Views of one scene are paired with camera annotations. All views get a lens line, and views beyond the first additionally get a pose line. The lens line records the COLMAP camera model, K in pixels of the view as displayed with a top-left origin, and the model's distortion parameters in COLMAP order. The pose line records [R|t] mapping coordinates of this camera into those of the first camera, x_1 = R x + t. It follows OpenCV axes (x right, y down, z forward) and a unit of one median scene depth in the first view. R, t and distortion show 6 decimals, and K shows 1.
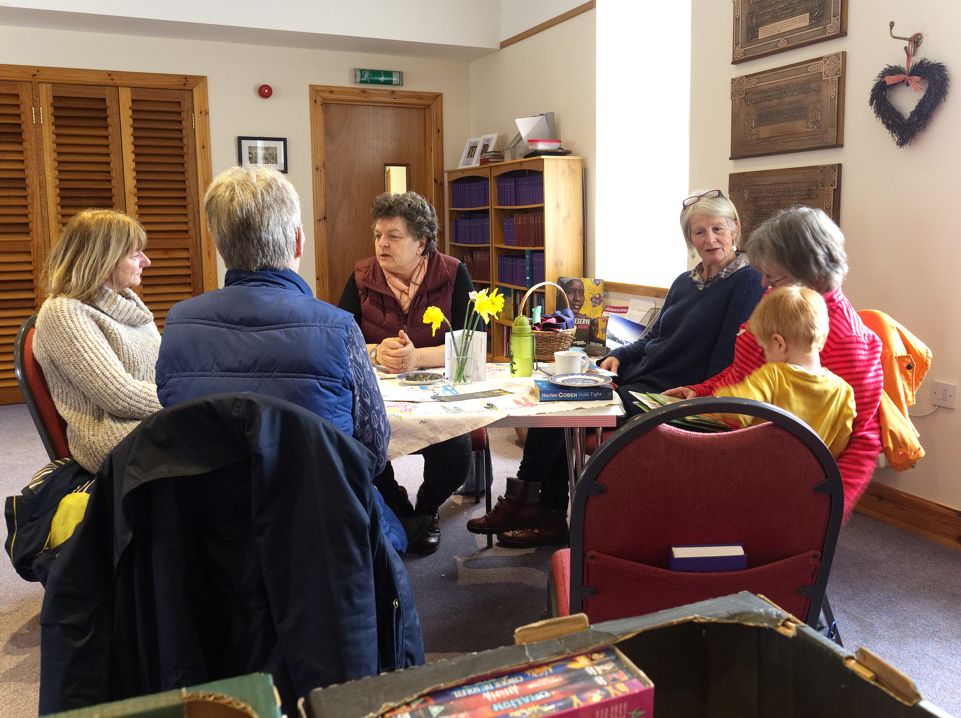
lens RADIAL K [[845.5, 0, 484.6], [0, 845.5, 318.0], [0, 0, 1]] dist [0.003813, -0.001729]
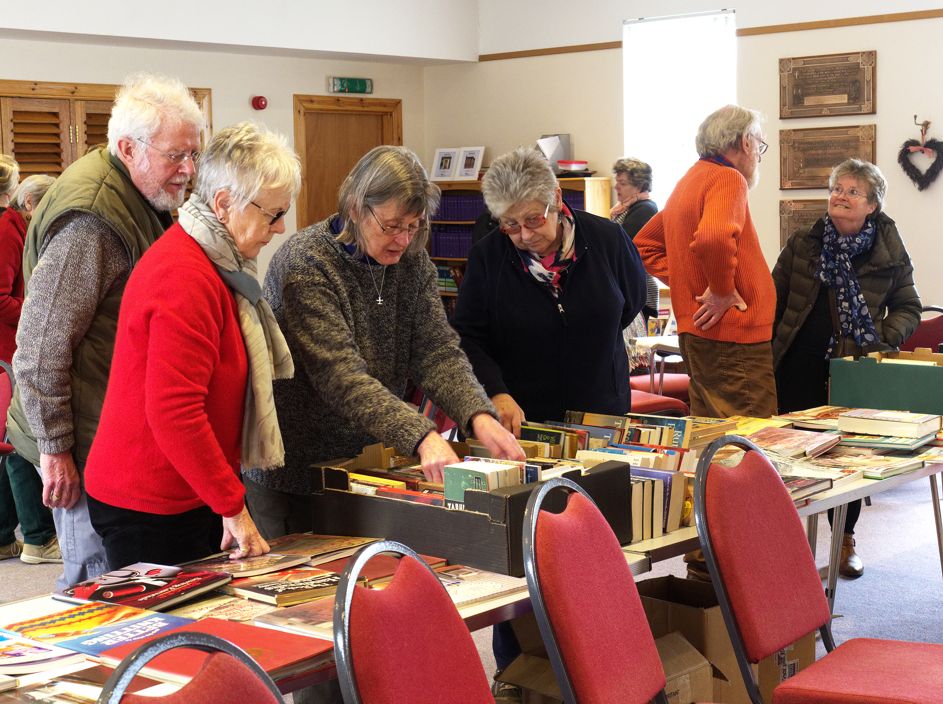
lens RADIAL K [[1586.4, 0, 471.5], [0, 1586.4, 352.0], [0, 0, 1]] dist [-0.000486, -0.019880]
pose [[0.917600, -0.050654, 0.394264, -1.010227], [0.057945, 0.998298, -0.006601, 0.048071], [-0.393258, 0.028903, 0.918974, -0.958205]]
